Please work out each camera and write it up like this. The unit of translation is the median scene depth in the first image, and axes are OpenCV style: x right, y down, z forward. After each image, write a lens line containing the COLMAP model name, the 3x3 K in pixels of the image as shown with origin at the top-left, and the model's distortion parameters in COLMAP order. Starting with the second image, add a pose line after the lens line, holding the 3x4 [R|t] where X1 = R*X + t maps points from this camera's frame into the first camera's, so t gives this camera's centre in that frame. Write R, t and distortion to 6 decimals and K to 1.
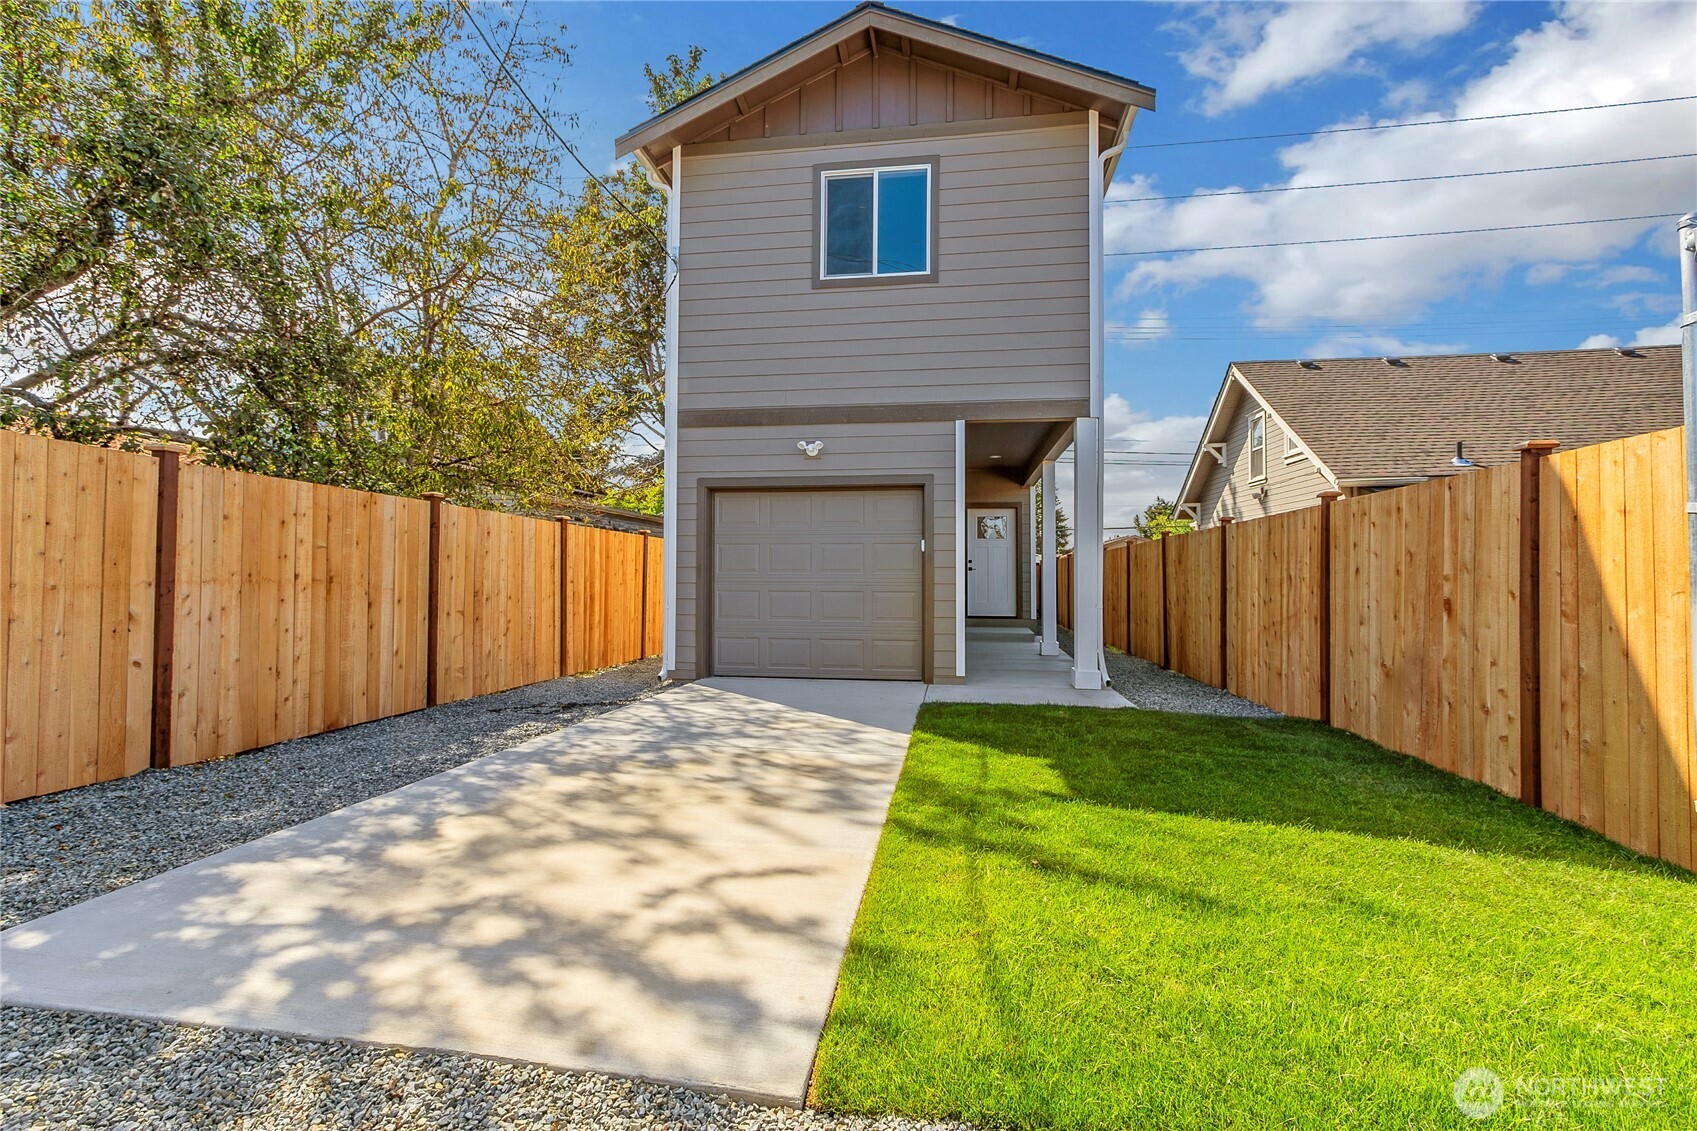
lens RADIAL K [[795.5, 0, 845.2], [0, 795.5, 566.1], [0, 0, 1]] dist [0.001135, -0.001644]
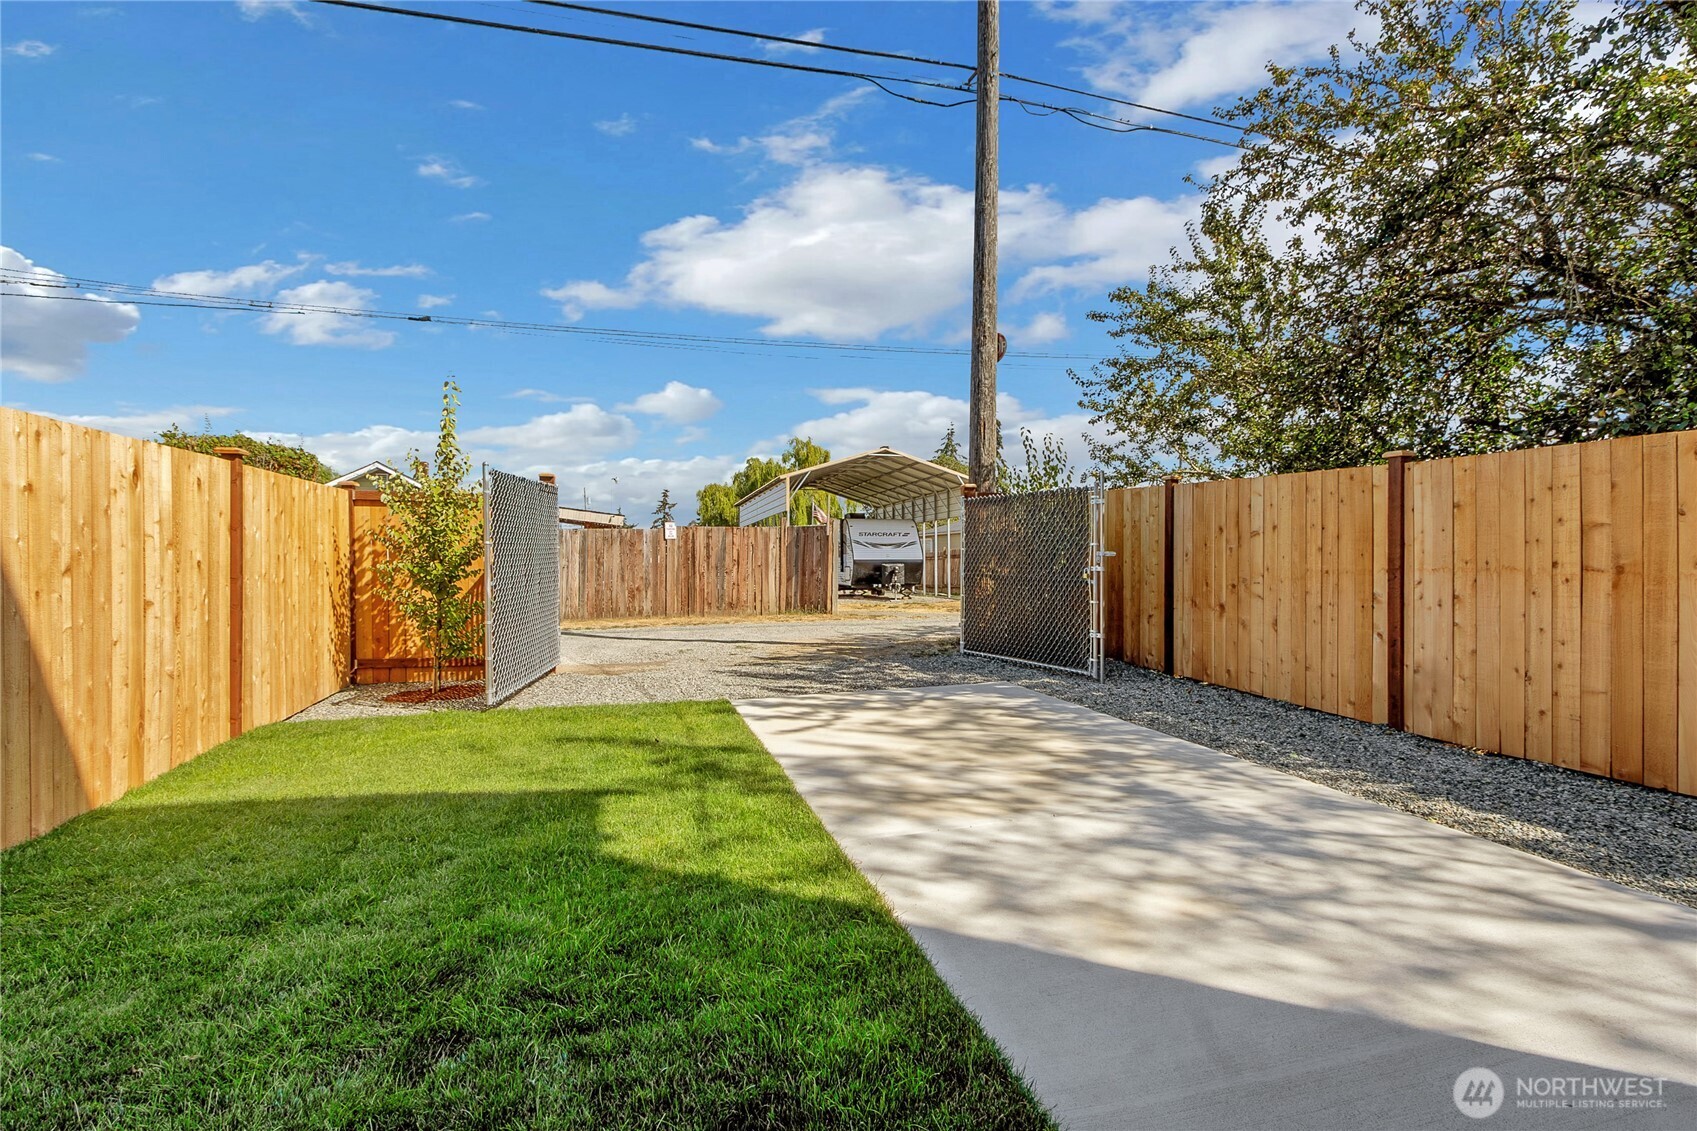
lens RADIAL K [[795.5, 0, 843.4], [0, 795.5, 564.6], [0, 0, 1]] dist [0.001135, -0.001644]
pose [[-0.915073, -0.002296, -0.403281, 0.338329], [0.002466, 0.999933, -0.011287, 0.023560], [0.403280, -0.011323, -0.915007, 1.660440]]
